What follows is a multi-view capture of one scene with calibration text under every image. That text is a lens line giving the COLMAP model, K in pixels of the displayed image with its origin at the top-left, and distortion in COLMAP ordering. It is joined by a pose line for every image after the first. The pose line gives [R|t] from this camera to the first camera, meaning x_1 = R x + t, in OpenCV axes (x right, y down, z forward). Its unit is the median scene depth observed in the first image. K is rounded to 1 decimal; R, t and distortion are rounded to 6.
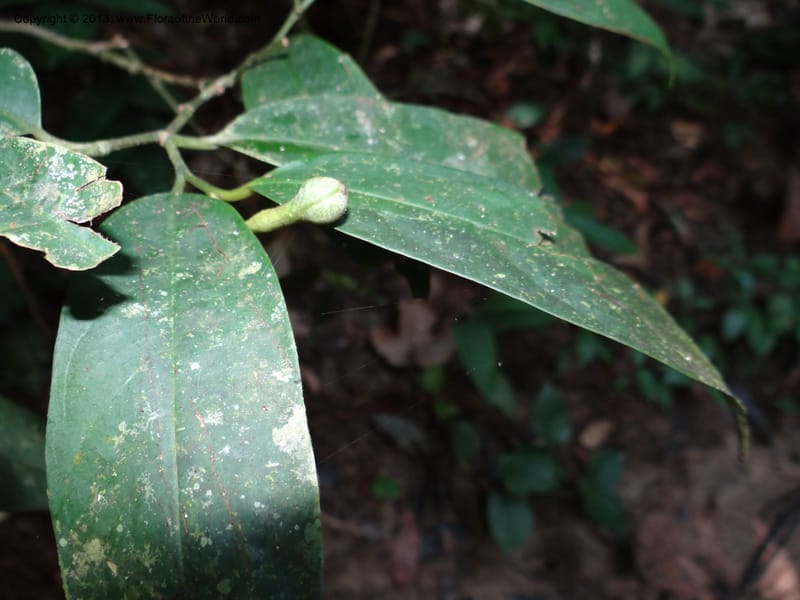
lens RADIAL K [[587.9, 0, 386.6], [0, 587.9, 300.5], [0, 0, 1]] dist [-0.013139, 0.002306]
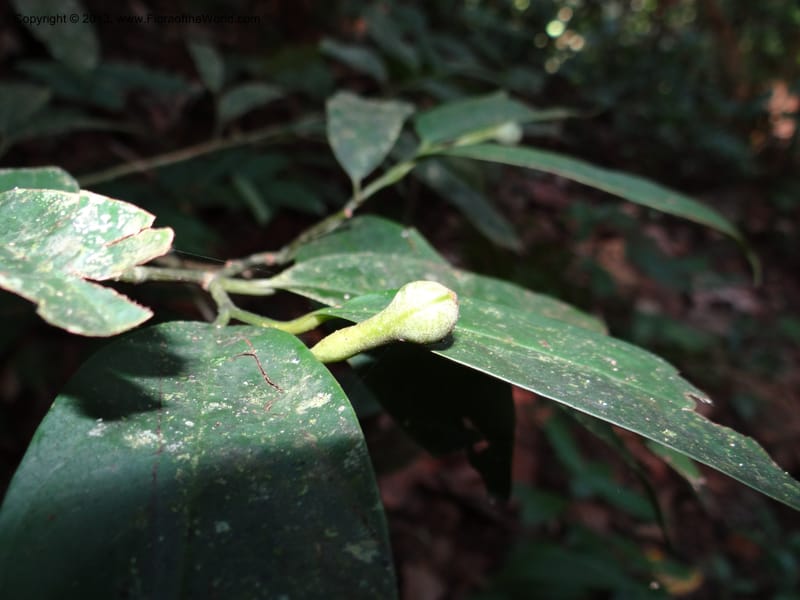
lens RADIAL K [[606.8, 0, 385.8], [0, 606.8, 312.8], [0, 0, 1]] dist [0.004511, -0.000905]
pose [[0.997894, 0.057586, -0.029867, -0.132554], [-0.064593, 0.924649, -0.375302, 0.120050], [0.006004, 0.376441, 0.926421, 0.284364]]
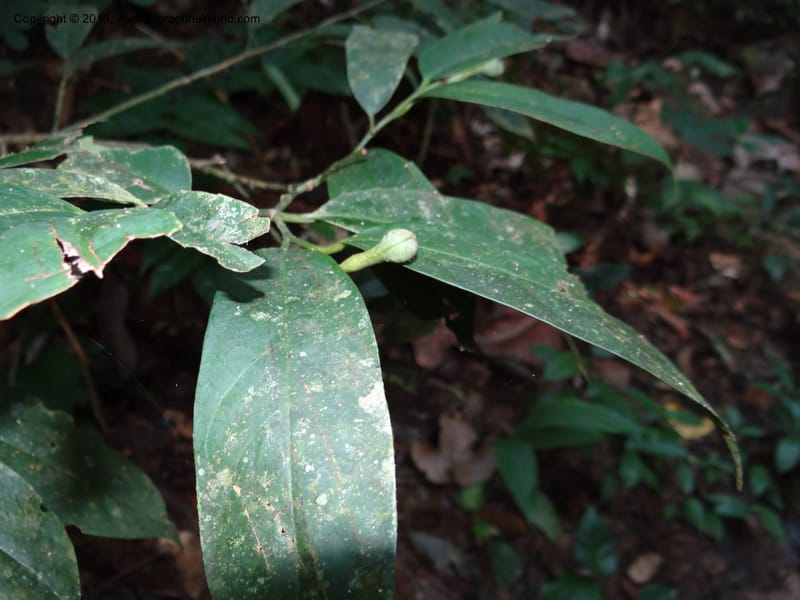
lens RADIAL K [[575.9, 0, 400.0], [0, 575.9, 300.0], [0, 0, 1]] dist [-0.004373, -0.000262]
pose [[0.998083, 0.031836, -0.053075, -0.030023], [-0.041755, 0.979363, -0.197747, 0.220682], [0.045684, 0.199584, 0.978815, -0.298927]]
